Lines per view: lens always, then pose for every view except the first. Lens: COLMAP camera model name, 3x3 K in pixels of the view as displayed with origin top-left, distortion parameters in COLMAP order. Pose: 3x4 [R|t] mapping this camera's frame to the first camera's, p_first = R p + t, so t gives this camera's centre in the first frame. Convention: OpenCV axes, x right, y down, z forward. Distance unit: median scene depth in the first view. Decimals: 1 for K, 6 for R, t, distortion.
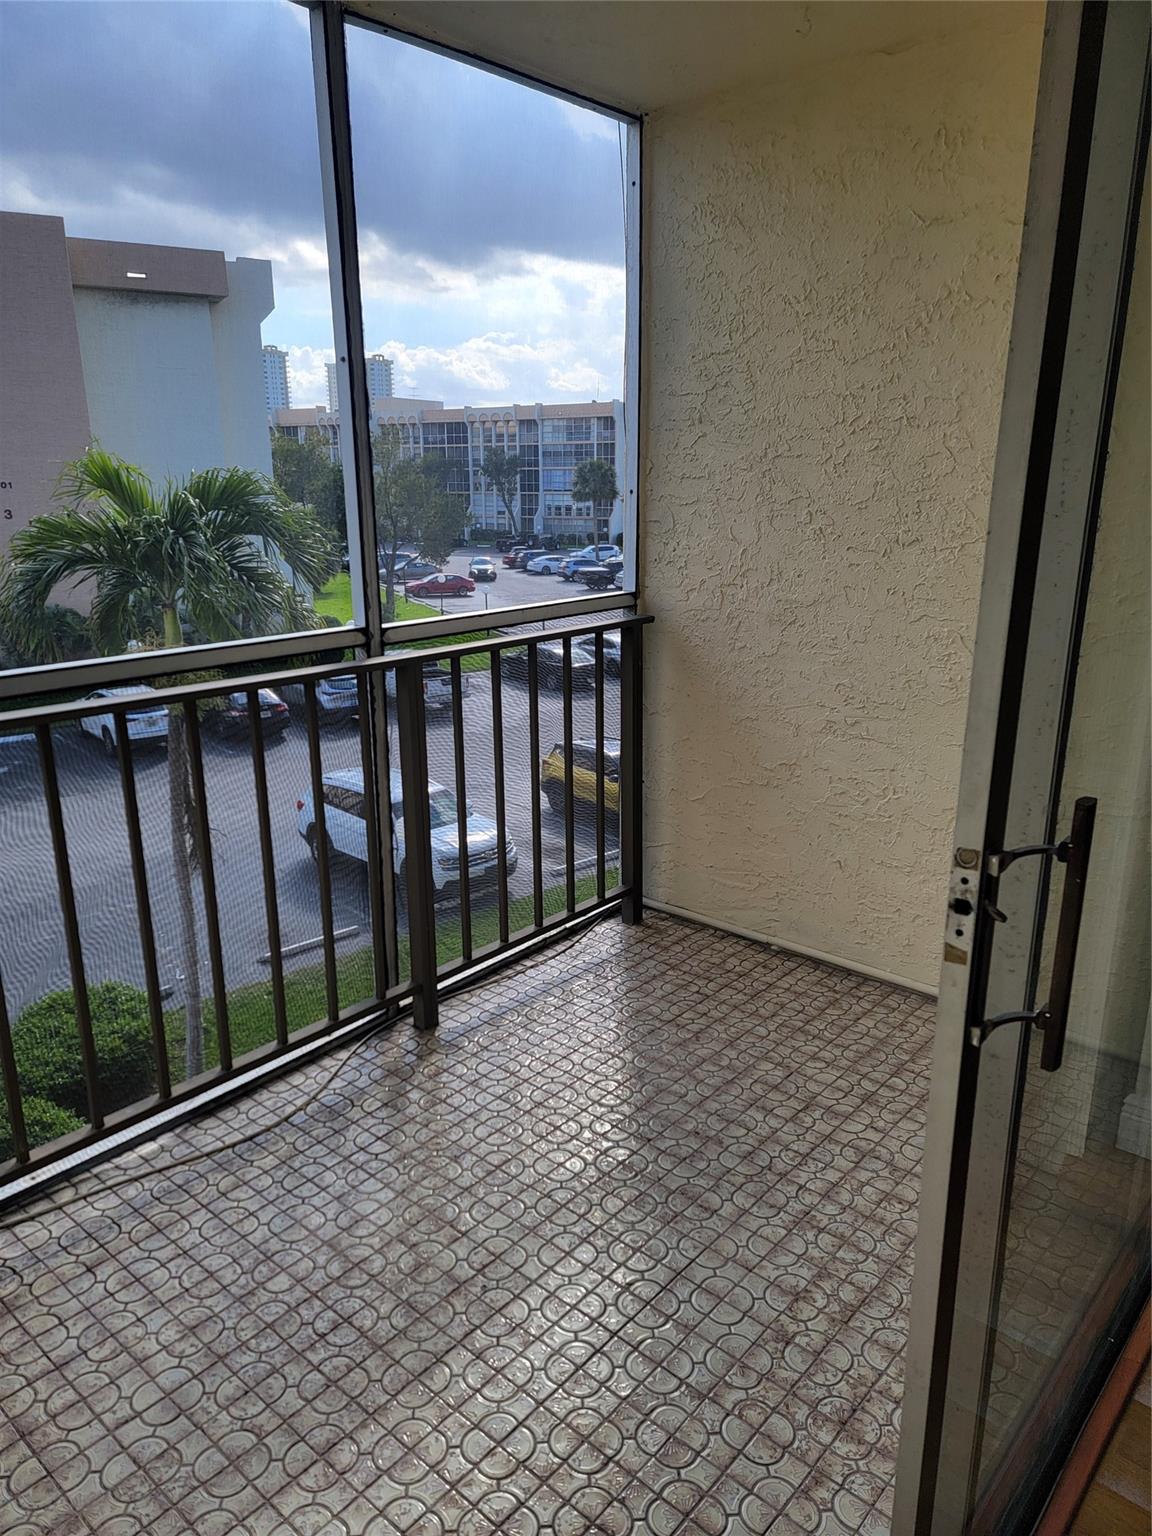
lens RADIAL K [[1075.0, 0, 568.5], [0, 1075.0, 778.4], [0, 0, 1]] dist [0.066196, -0.049299]
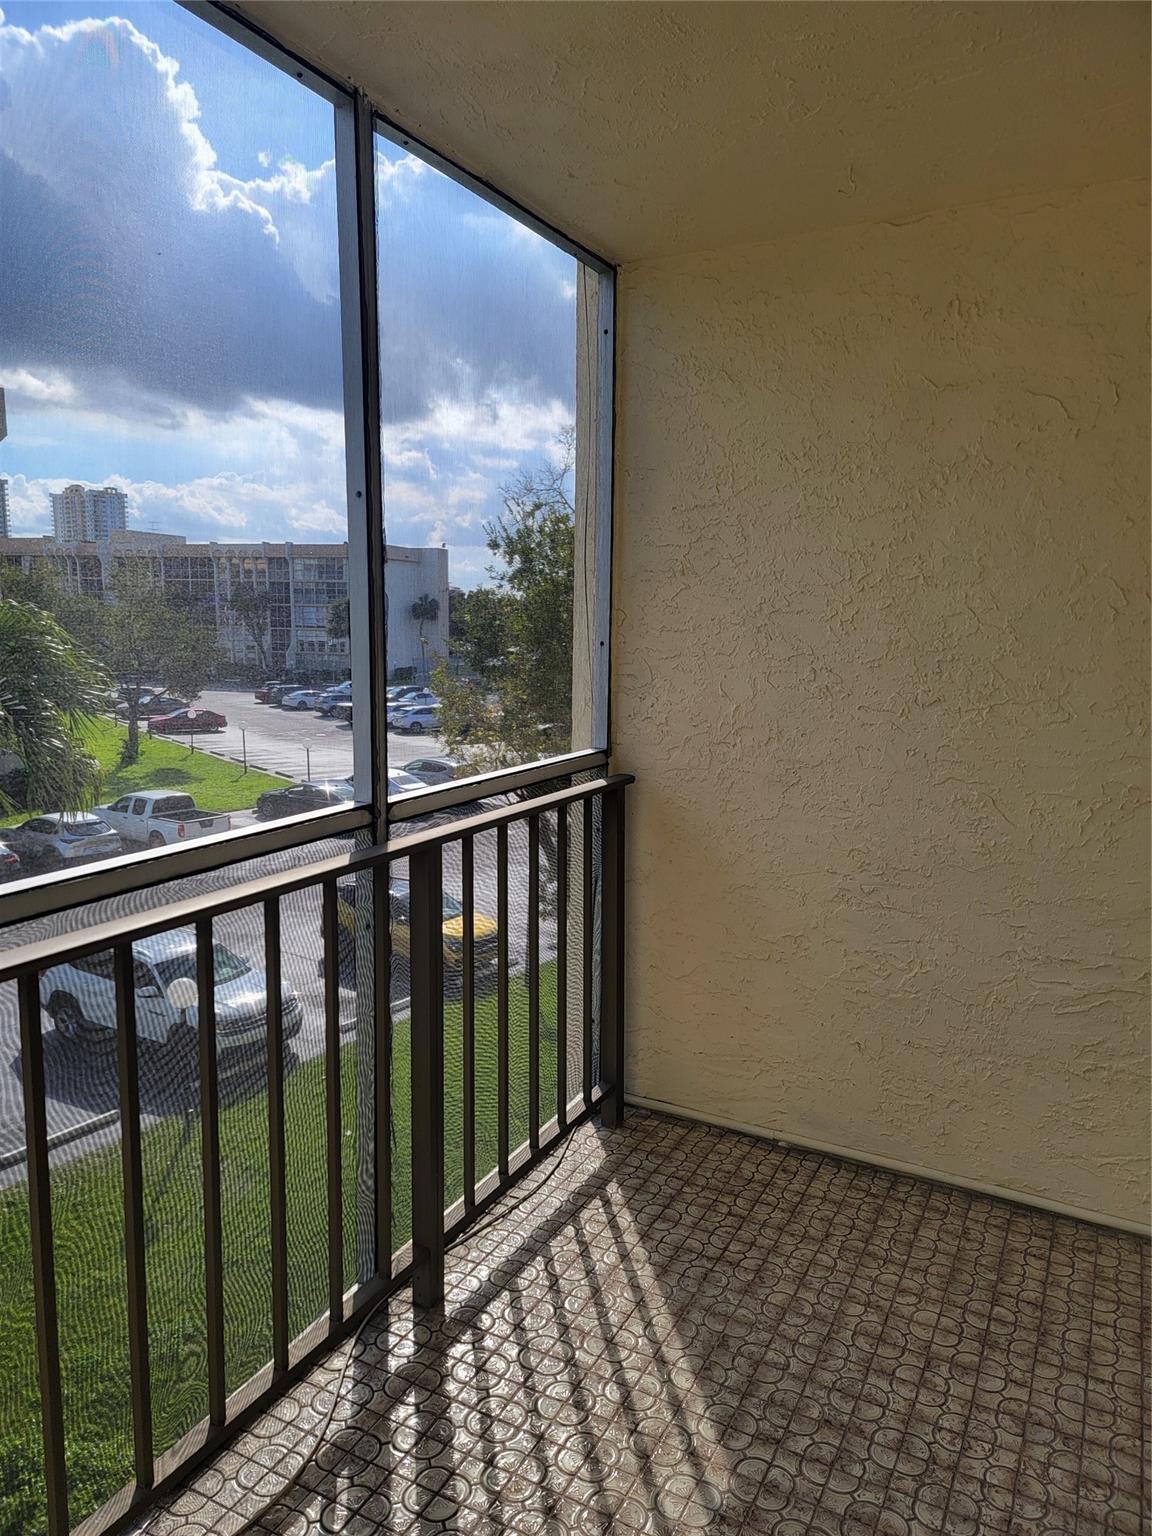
lens RADIAL K [[1075.0, 0, 565.0], [0, 1075.0, 767.6], [0, 0, 1]] dist [0.066196, -0.049299]
pose [[0.973373, -0.013268, 0.228841, -0.185390], [0.043283, 0.991003, -0.126647, -0.045696], [-0.225102, 0.133180, 0.965190, 0.135071]]
